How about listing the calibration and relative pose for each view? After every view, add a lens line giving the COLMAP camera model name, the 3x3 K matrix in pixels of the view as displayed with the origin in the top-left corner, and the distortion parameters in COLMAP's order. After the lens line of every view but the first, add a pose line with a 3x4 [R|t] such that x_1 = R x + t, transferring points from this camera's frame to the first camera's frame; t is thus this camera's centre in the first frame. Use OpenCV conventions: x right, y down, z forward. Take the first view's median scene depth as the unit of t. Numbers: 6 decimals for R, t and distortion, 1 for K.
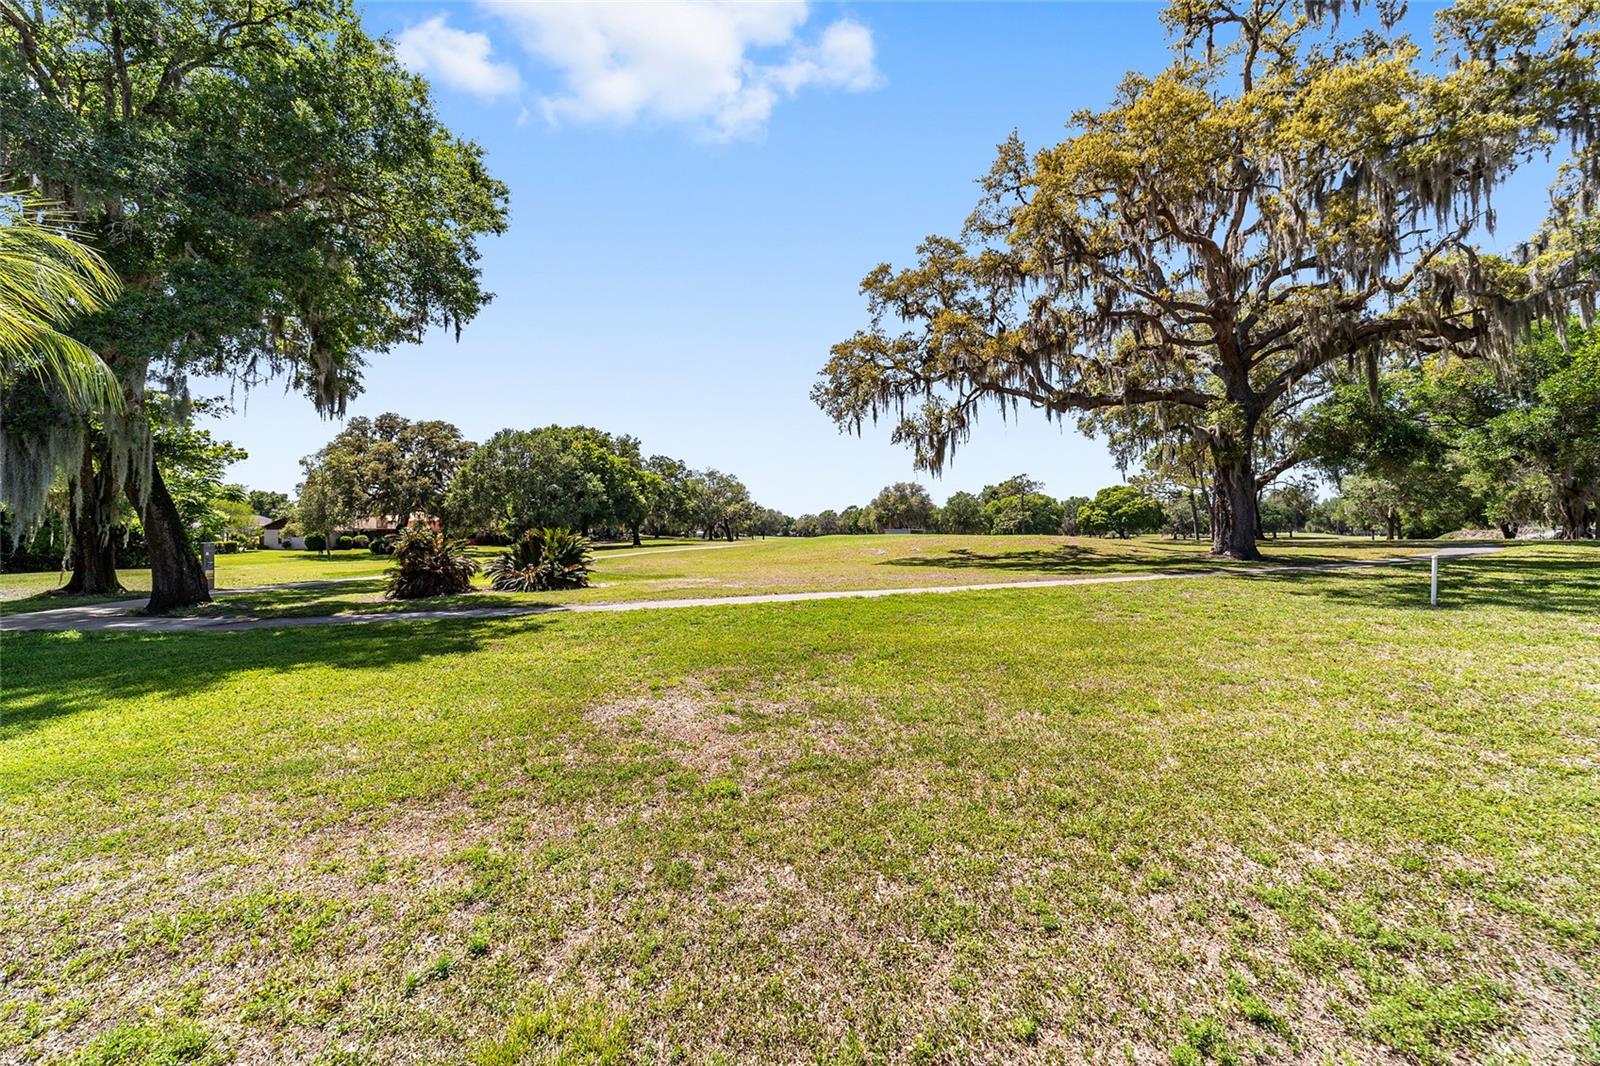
lens RADIAL K [[618.9, 0, 793.9], [0, 618.9, 526.4], [0, 0, 1]] dist [-0.013580, 0.007091]
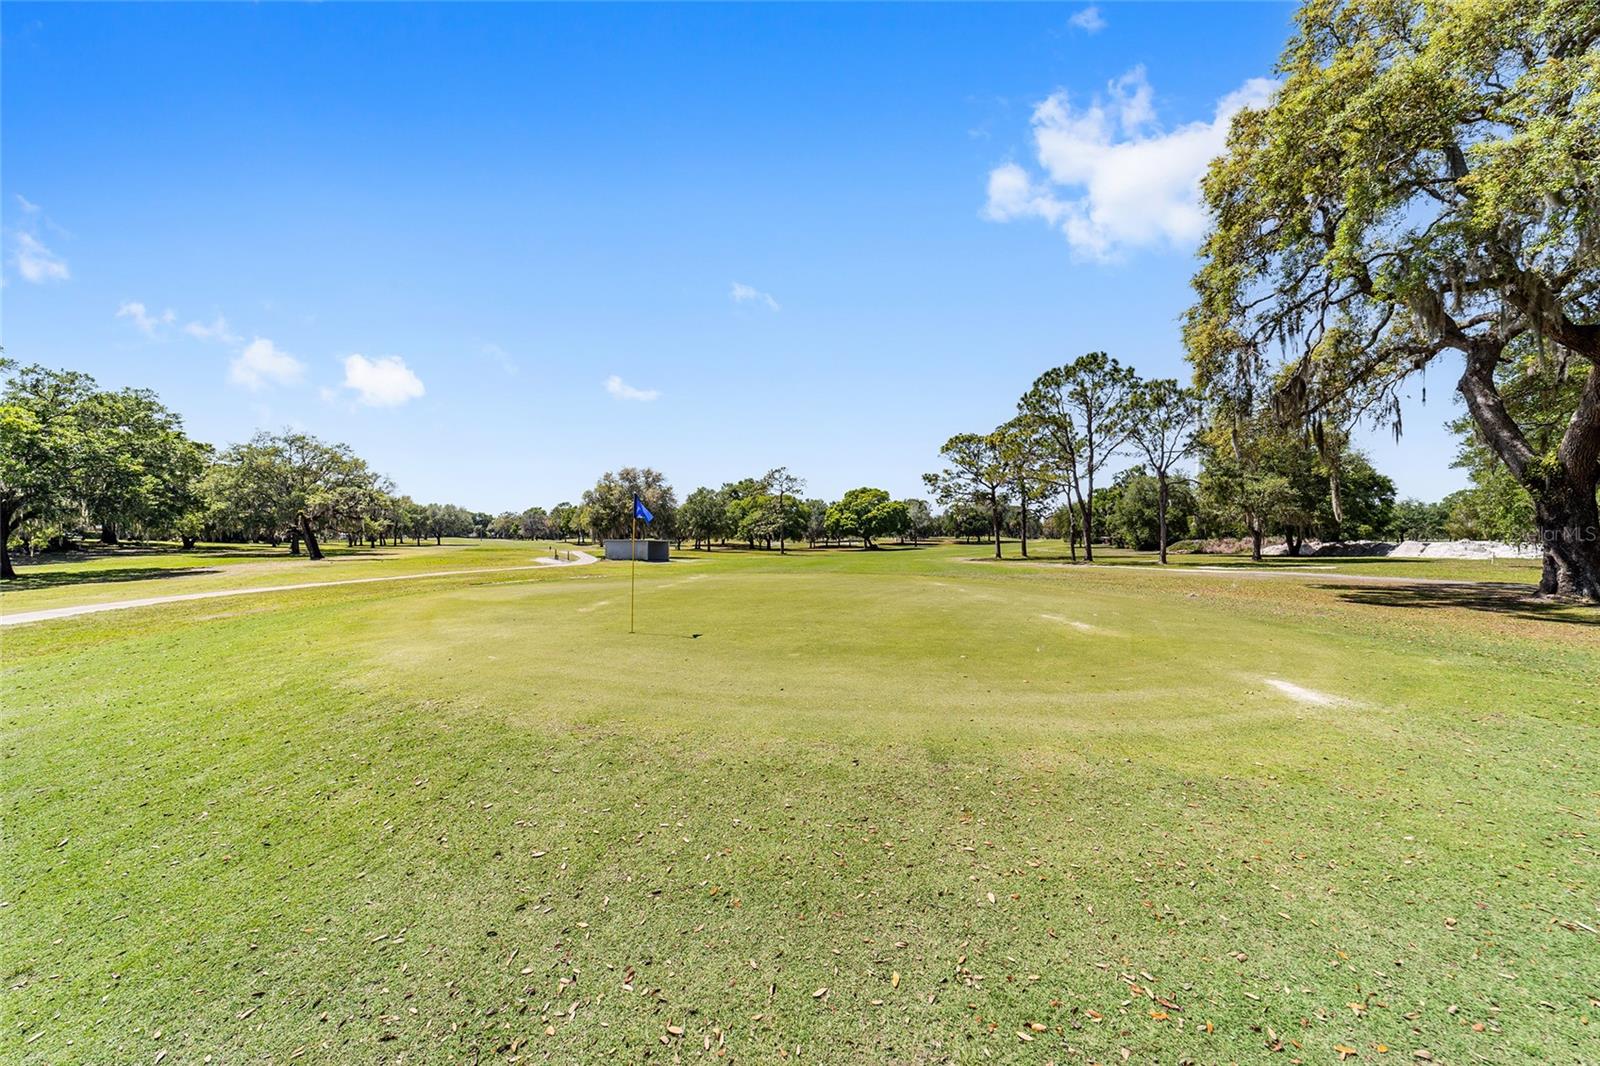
lens RADIAL K [[618.9, 0, 807.6], [0, 618.9, 525.2], [0, 0, 1]] dist [-0.013580, 0.007091]
pose [[0.895078, 0.008751, 0.445823, 0.055103], [-0.007973, 0.999962, -0.003620, -0.009050], [-0.445838, -0.000315, 0.895114, 0.369803]]
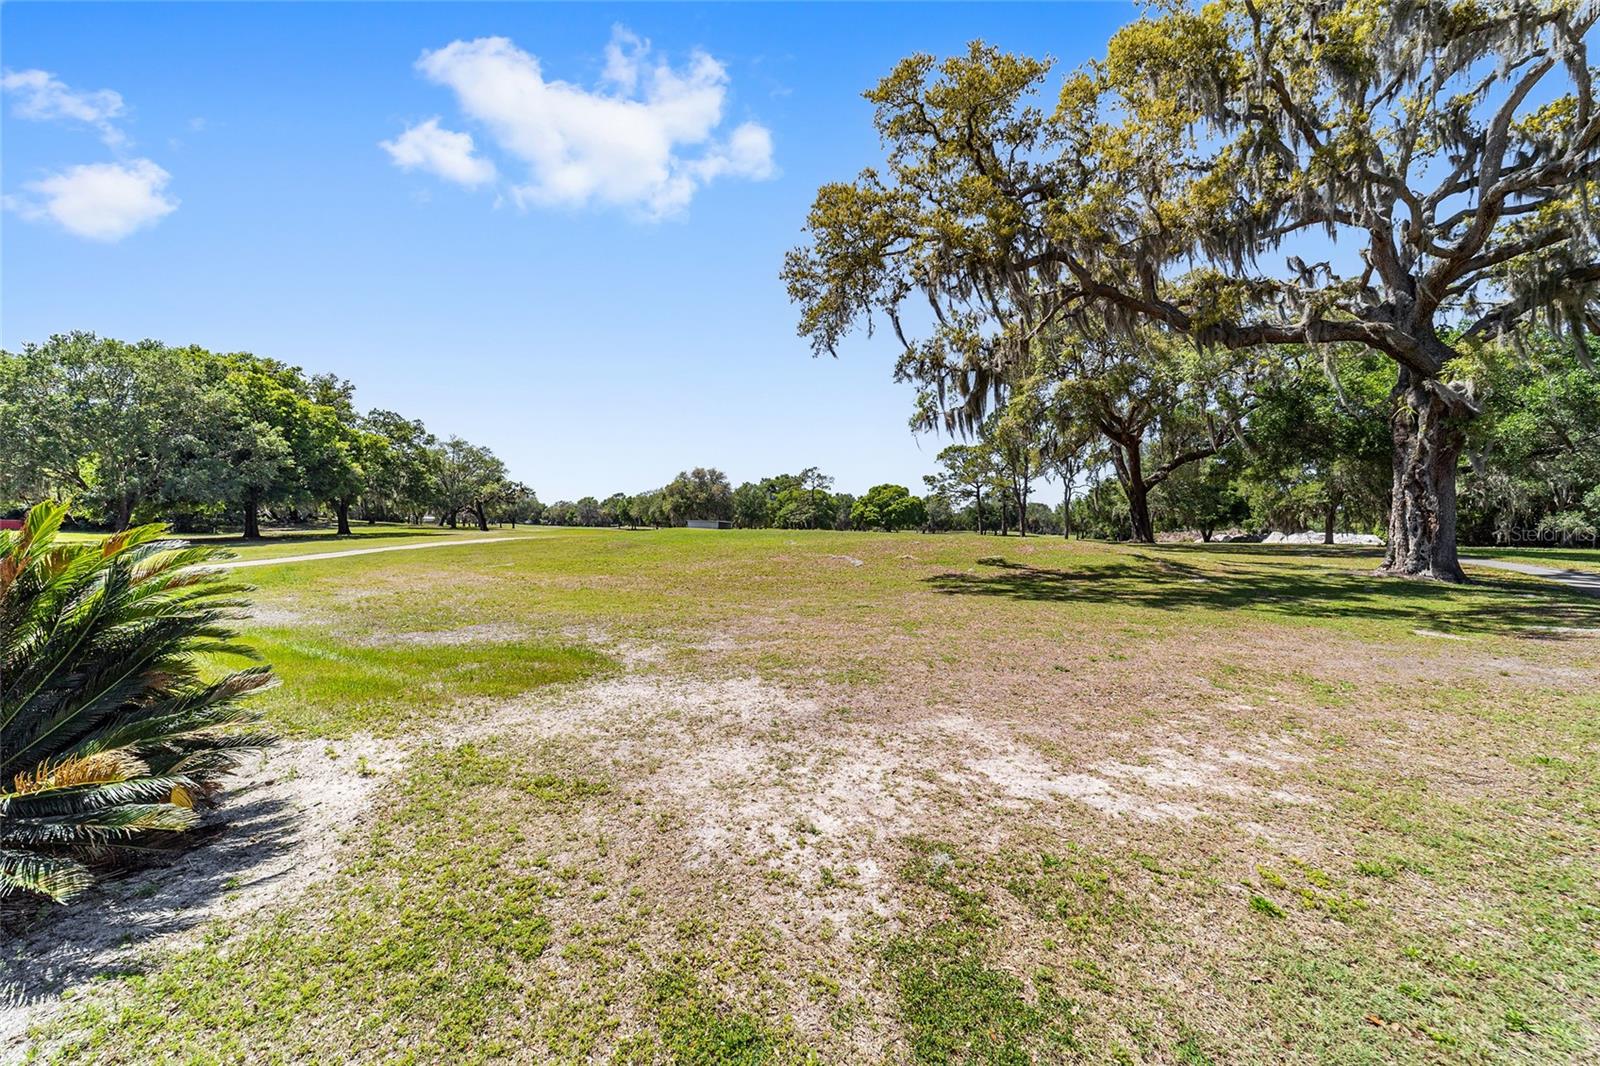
lens RADIAL K [[618.9, 0, 800.9], [0, 618.9, 526.3], [0, 0, 1]] dist [-0.013580, 0.007091]
pose [[0.920611, 0.020601, 0.389937, -0.045797], [-0.026296, 0.999611, 0.009271, 0.000698], [-0.389595, -0.018789, 0.920795, 0.142150]]
